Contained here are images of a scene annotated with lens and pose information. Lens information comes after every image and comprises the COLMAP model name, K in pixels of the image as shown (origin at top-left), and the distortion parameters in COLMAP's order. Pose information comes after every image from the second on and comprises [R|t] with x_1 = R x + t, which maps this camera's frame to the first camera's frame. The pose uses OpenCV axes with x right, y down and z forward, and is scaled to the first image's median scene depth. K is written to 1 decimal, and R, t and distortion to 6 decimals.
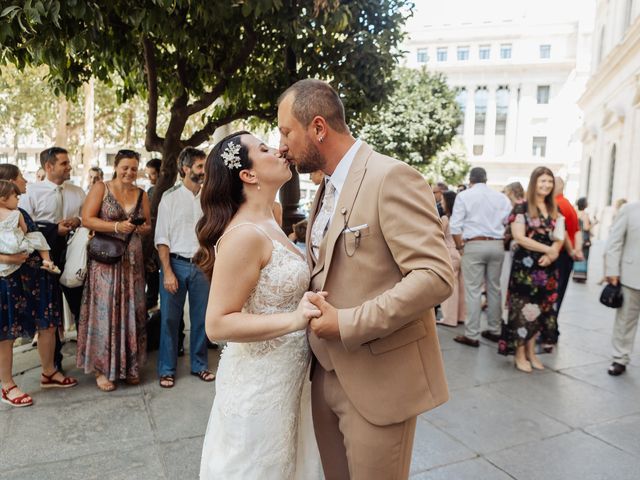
lens RADIAL K [[563.5, 0, 320.0], [0, 563.5, 240.0], [0, 0, 1]] dist [-0.078628, 0.077659]
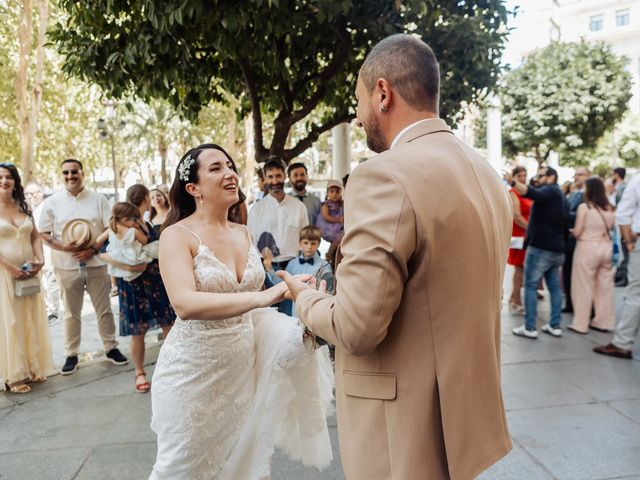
lens RADIAL K [[563.5, 0, 320.0], [0, 563.5, 240.0], [0, 0, 1]] dist [-0.078628, 0.077659]
pose [[0.922352, -0.036686, -0.384604, 0.134499], [0.037285, 0.999287, -0.005902, -0.000156], [0.384547, -0.008897, 0.923063, 0.030696]]
